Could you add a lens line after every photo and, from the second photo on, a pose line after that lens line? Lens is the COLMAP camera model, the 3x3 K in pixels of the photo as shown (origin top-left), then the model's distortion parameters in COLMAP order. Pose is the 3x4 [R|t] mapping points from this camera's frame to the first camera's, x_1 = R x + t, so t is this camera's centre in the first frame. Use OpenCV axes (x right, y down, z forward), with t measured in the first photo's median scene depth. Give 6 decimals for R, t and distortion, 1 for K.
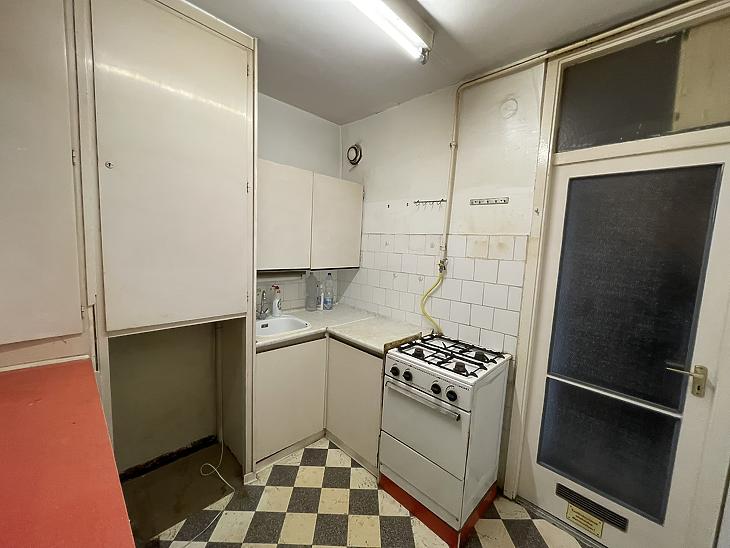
lens RADIAL K [[296.0, 0, 365.0], [0, 296.0, 274.0], [0, 0, 1]] dist [-0.000259, 0.000048]
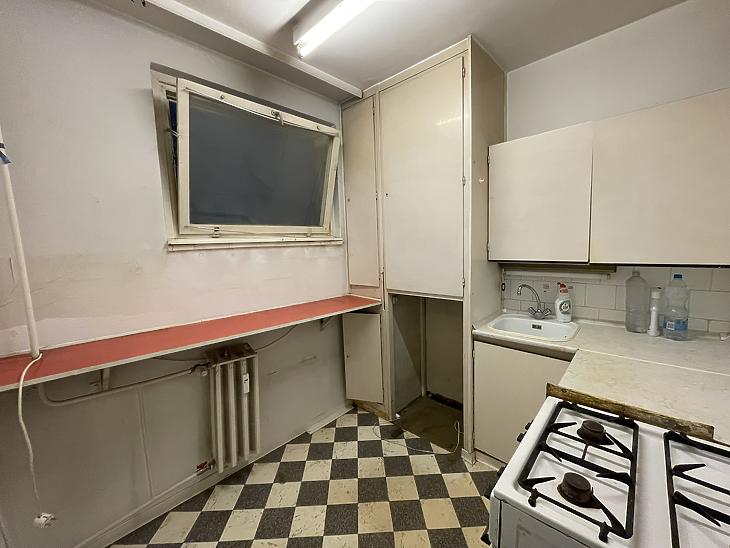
lens RADIAL K [[296.0, 0, 365.0], [0, 296.0, 274.0], [0, 0, 1]] dist [-0.000259, 0.000048]
pose [[0.009911, 0.060300, -0.998131, 0.595327], [-0.068439, 0.995880, 0.059485, 0.004962], [0.997606, 0.067721, 0.013997, 0.554775]]
